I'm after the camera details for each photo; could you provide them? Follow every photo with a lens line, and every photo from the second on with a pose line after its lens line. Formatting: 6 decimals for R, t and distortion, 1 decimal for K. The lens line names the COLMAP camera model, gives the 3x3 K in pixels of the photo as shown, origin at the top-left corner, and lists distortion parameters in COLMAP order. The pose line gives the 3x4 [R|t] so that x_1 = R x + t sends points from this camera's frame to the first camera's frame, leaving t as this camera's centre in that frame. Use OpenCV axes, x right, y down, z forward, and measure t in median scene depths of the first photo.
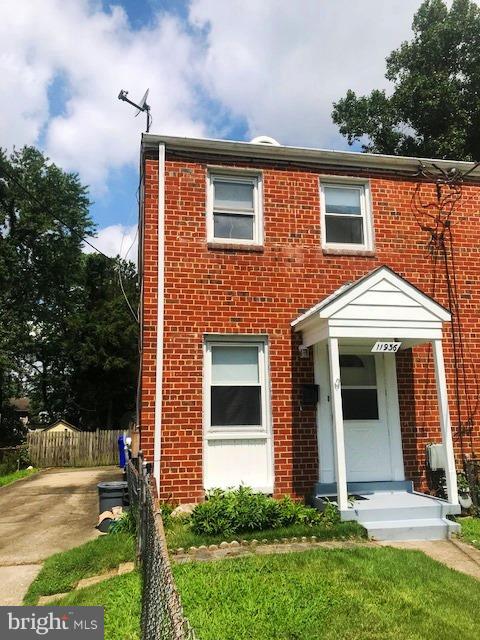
lens RADIAL K [[504.8, 0, 238.6], [0, 504.8, 319.9], [0, 0, 1]] dist [0.047484, -0.027029]
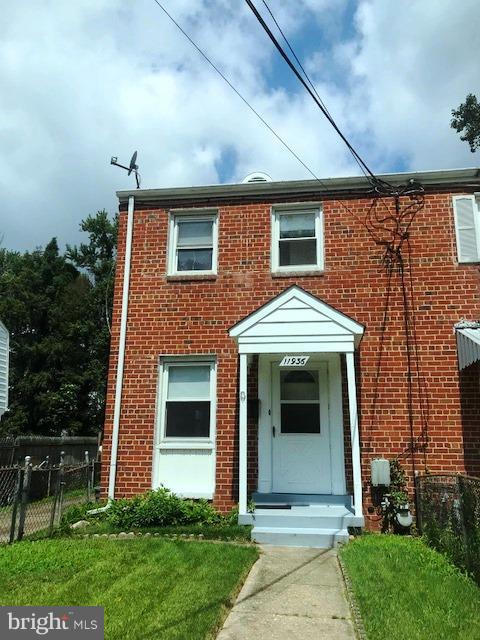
lens RADIAL K [[504.8, 0, 241.3], [0, 504.8, 320.6], [0, 0, 1]] dist [0.047484, -0.027029]
pose [[0.945582, -0.058790, -0.320028, 0.460515], [0.040928, 0.997220, -0.062264, 0.026183], [0.322799, 0.045777, 0.945360, -0.027731]]
